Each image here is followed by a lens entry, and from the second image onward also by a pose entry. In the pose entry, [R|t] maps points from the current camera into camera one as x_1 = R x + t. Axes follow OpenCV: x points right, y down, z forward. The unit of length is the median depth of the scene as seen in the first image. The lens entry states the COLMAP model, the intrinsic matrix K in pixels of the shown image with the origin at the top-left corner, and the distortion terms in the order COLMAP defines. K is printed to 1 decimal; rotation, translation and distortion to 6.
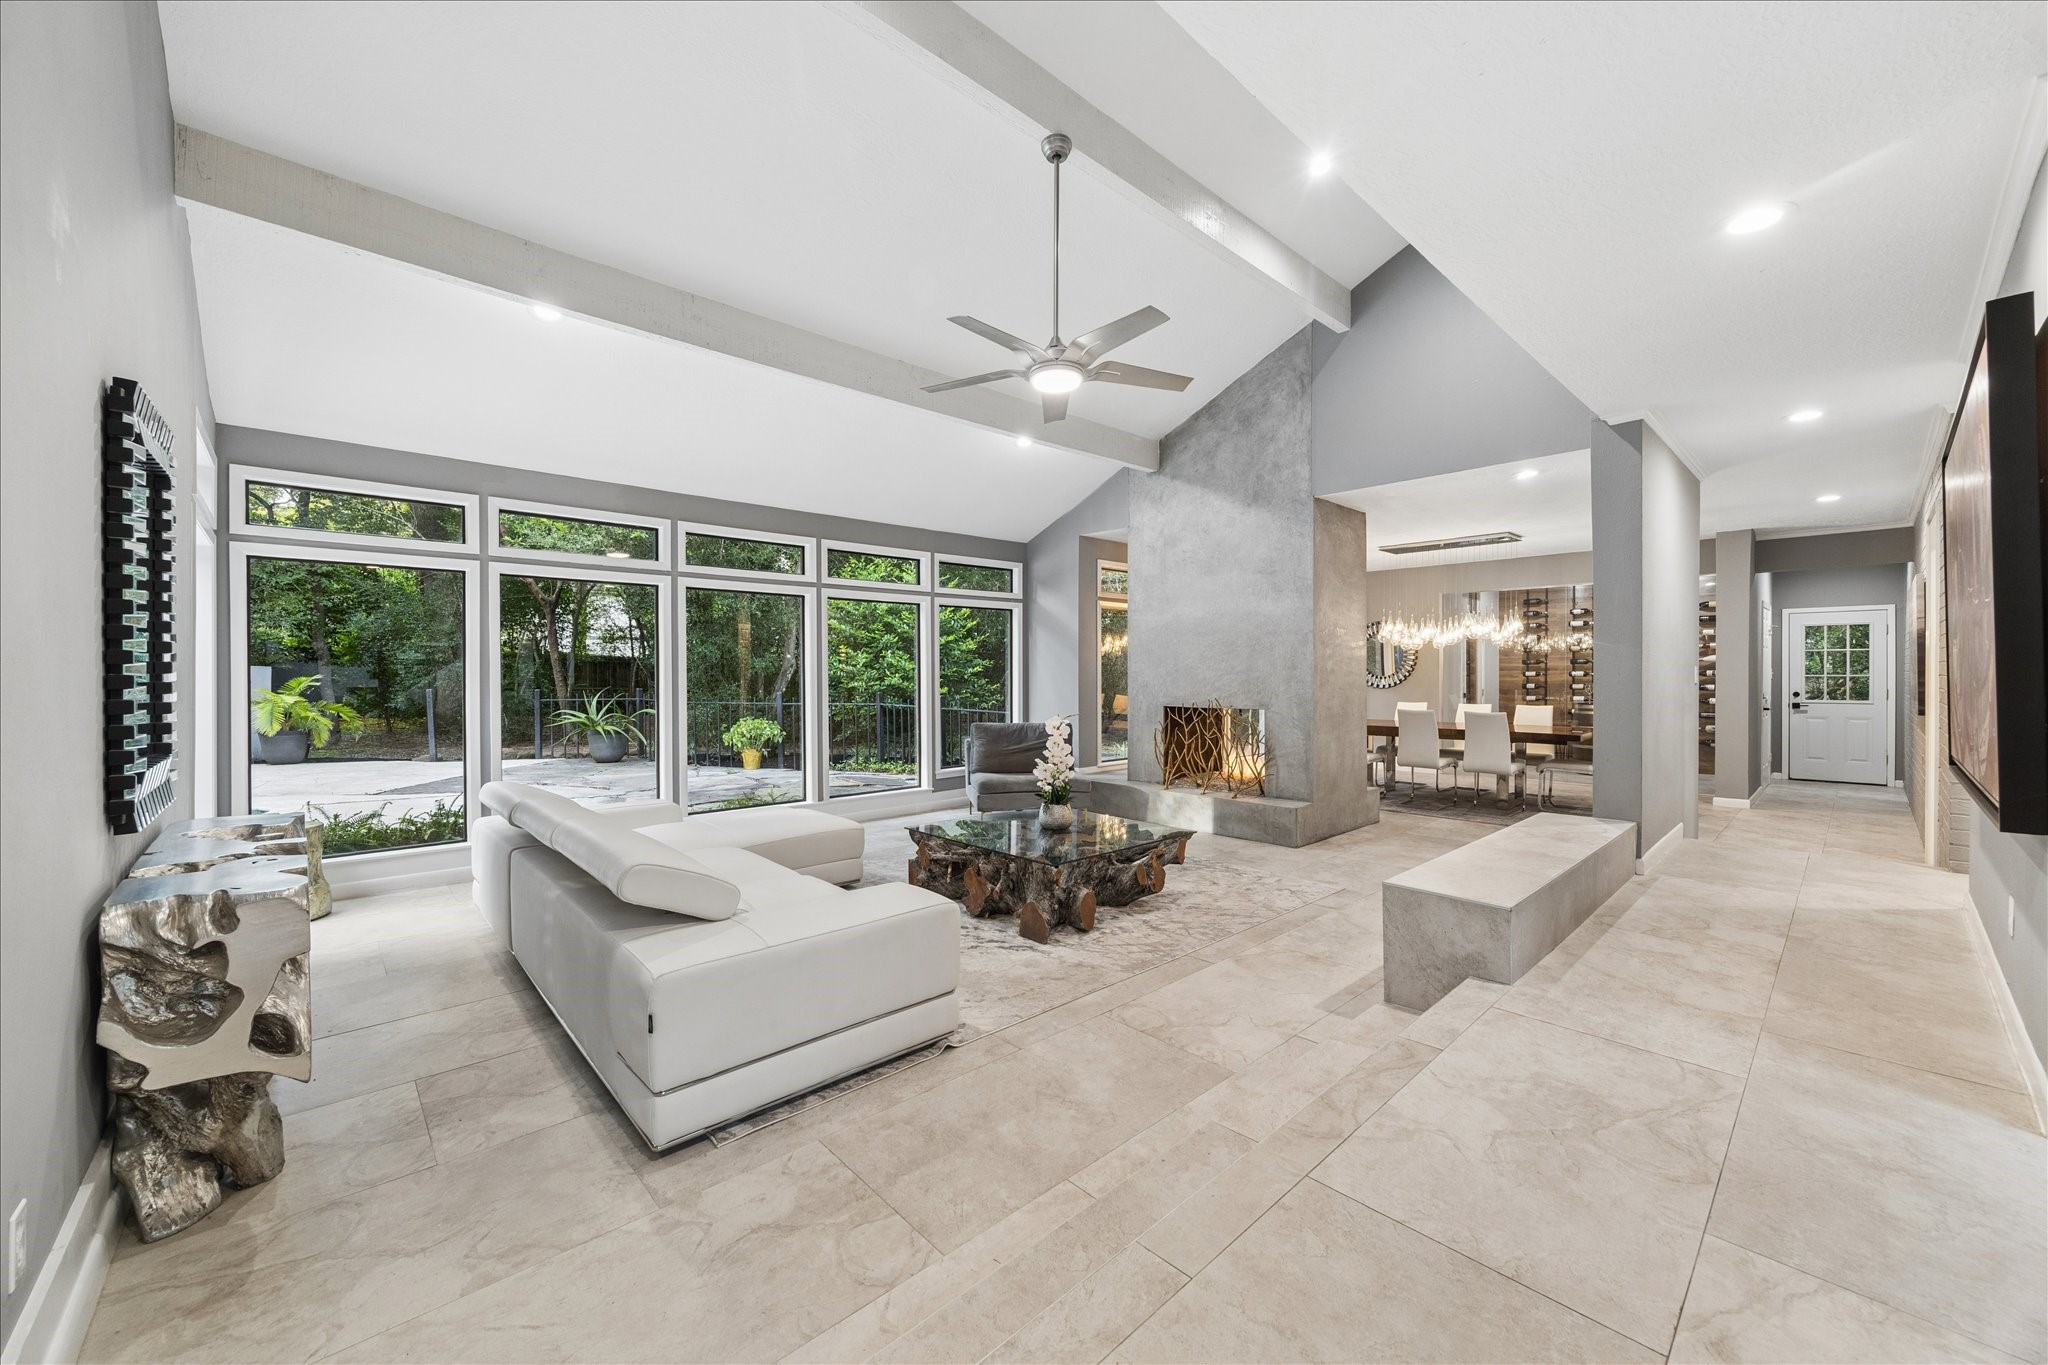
lens RADIAL K [[786.1, 0, 1023.9], [0, 786.1, 675.3], [0, 0, 1]] dist [-0.001303, 0.000127]
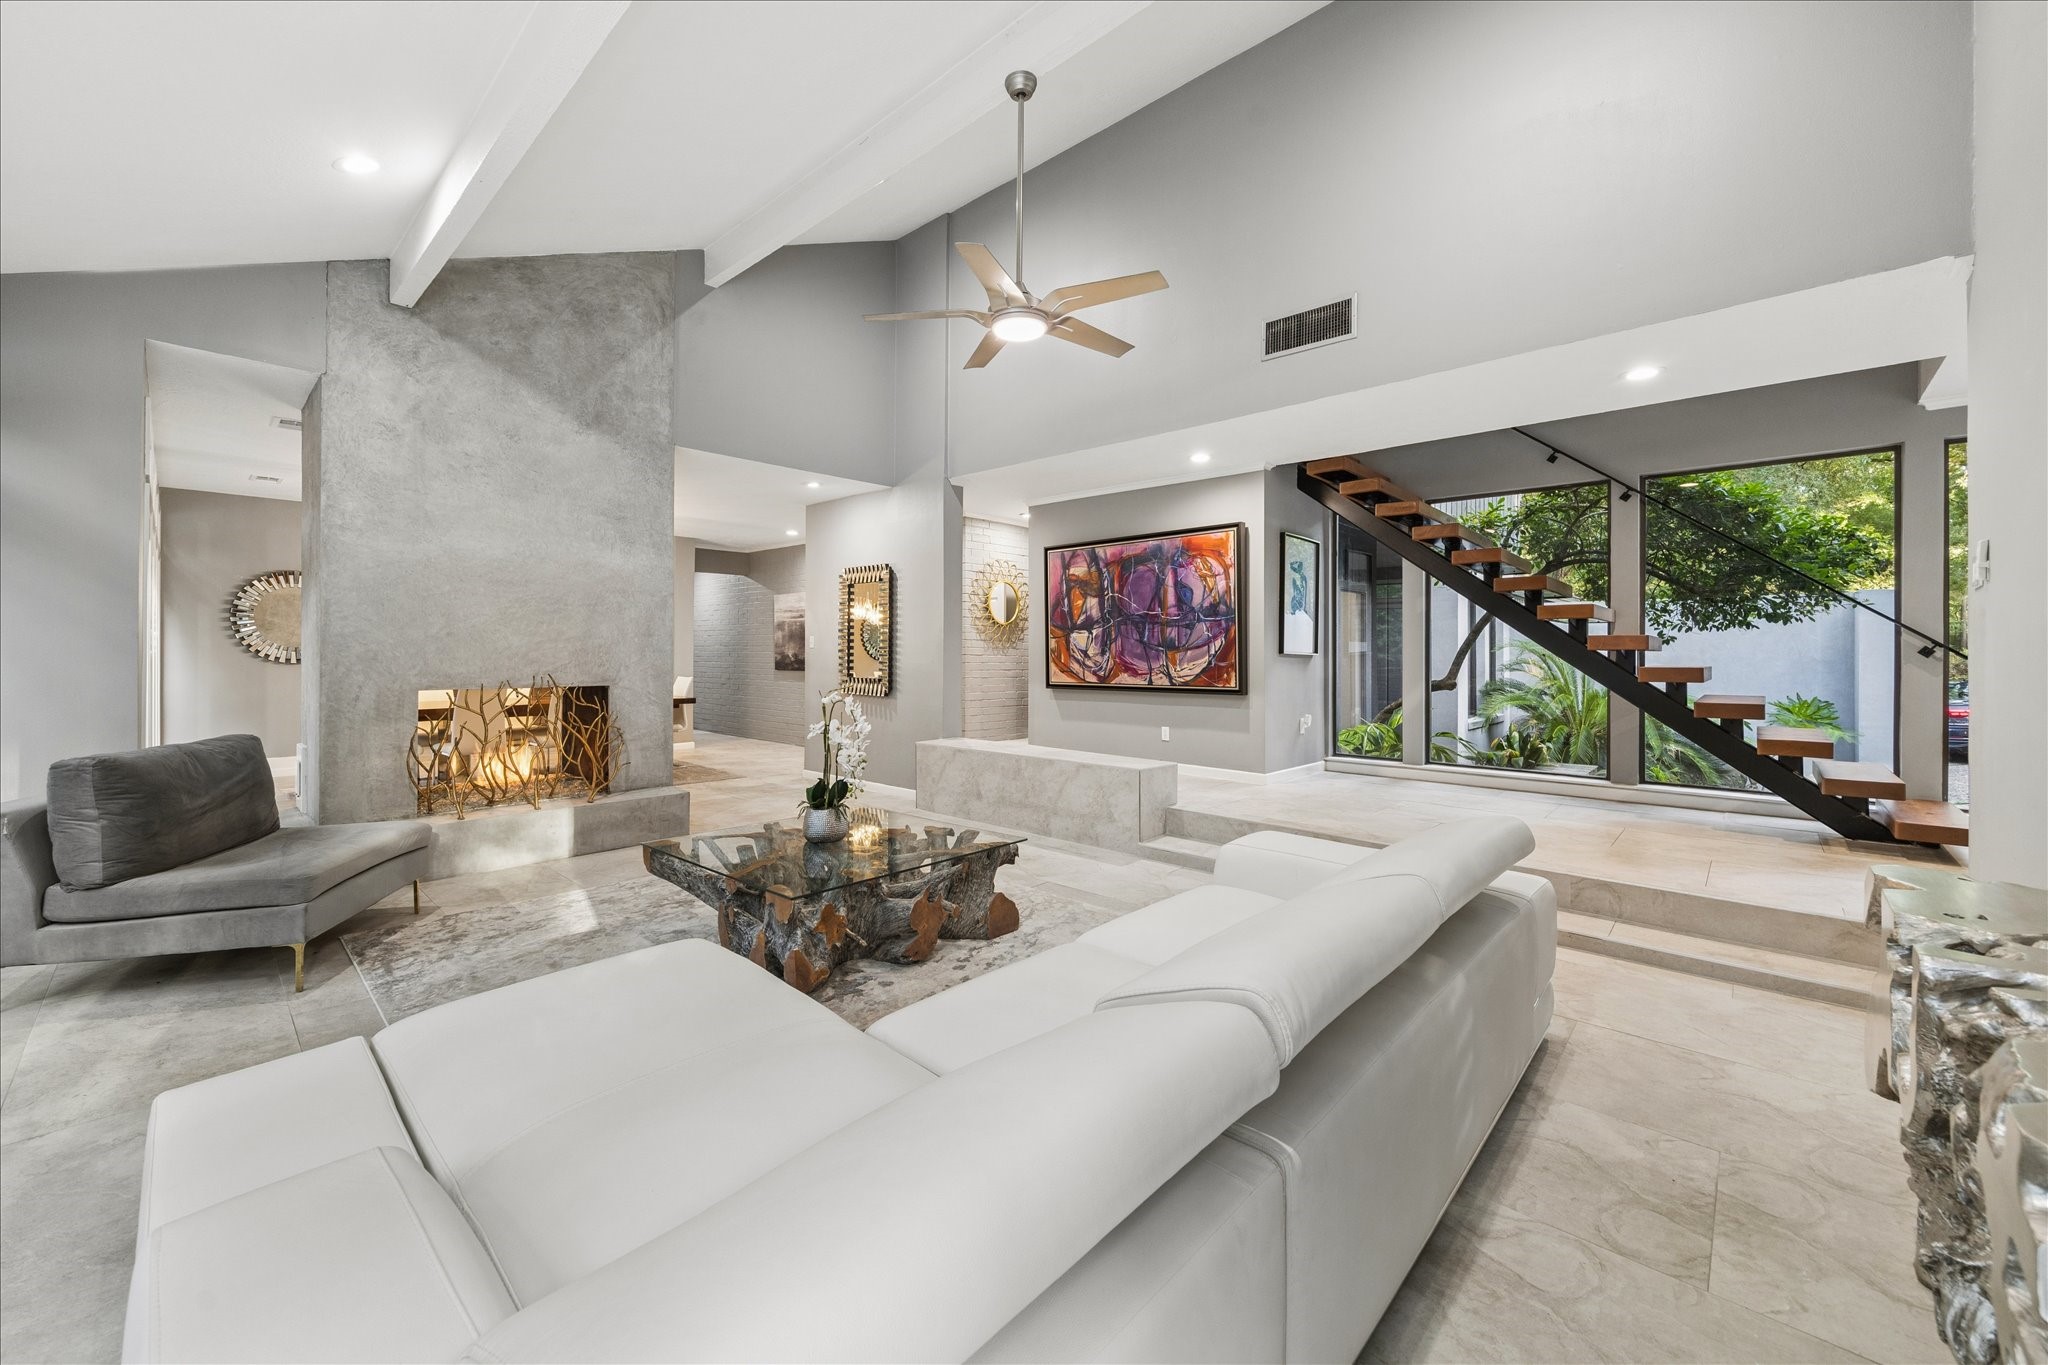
lens RADIAL K [[786.1, 0, 1036.4], [0, 786.1, 653.7], [0, 0, 1]] dist [-0.001303, 0.000127]
pose [[-0.085038, -0.002455, 0.996375, -0.993461], [0.000766, 0.999997, 0.002529, 0.016460], [-0.996377, 0.000978, -0.085036, 1.167399]]
